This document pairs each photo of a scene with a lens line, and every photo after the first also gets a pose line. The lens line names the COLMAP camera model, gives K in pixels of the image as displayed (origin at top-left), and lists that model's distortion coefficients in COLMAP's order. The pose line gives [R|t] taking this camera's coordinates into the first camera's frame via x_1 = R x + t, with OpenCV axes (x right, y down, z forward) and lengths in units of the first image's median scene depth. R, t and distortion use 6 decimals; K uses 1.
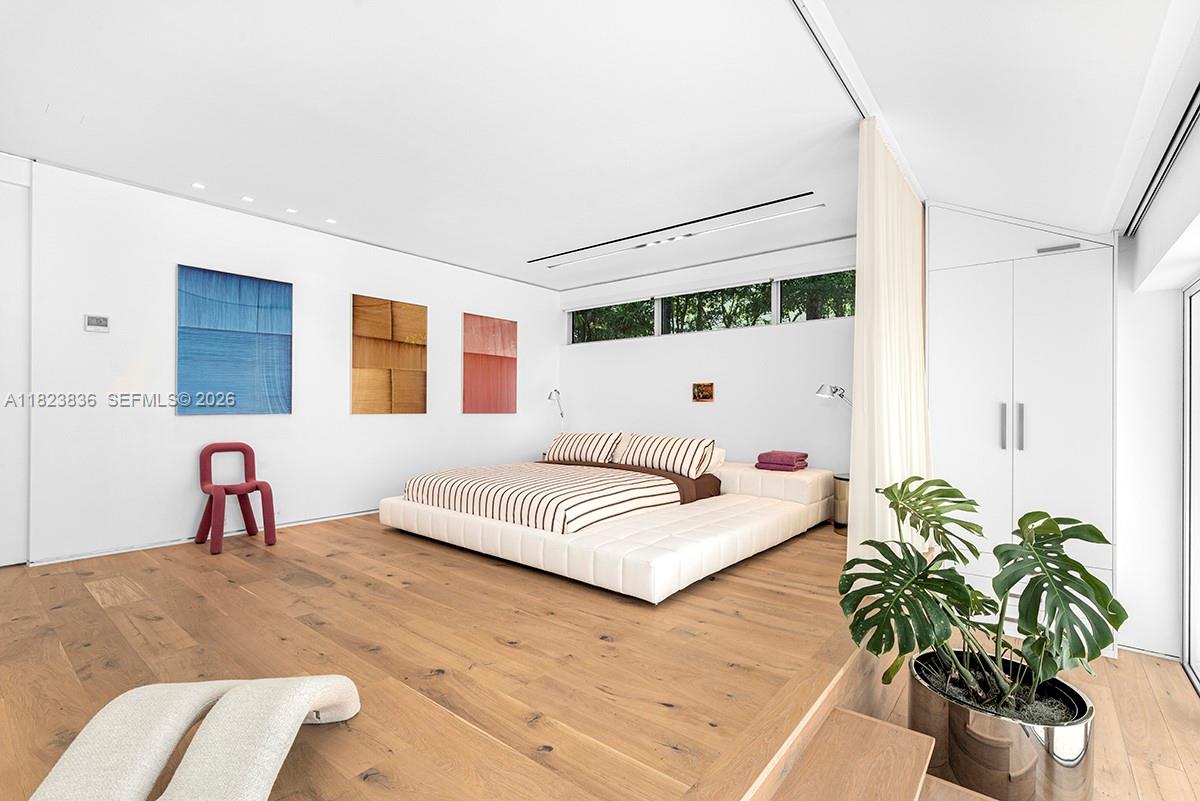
lens RADIAL K [[544.3, 0, 596.9], [0, 544.3, 405.3], [0, 0, 1]] dist [-0.002465, -0.000098]
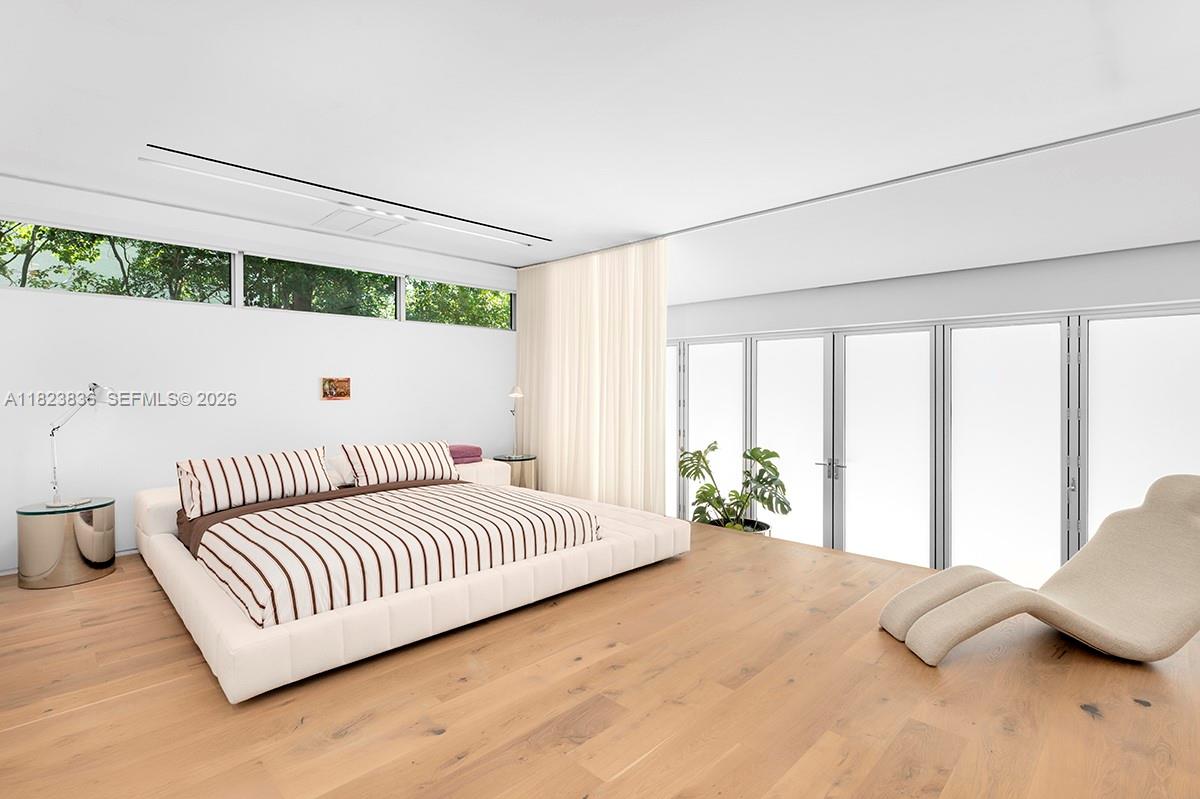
lens RADIAL K [[586.0, 0, 598.2], [0, 586.0, 393.5], [0, 0, 1]] dist [0.007963, 0.000873]
pose [[0.066346, -0.017949, 0.997635, -1.115531], [-0.013728, 0.999727, 0.018900, -0.063783], [-0.997702, -0.014950, 0.066081, 0.876681]]
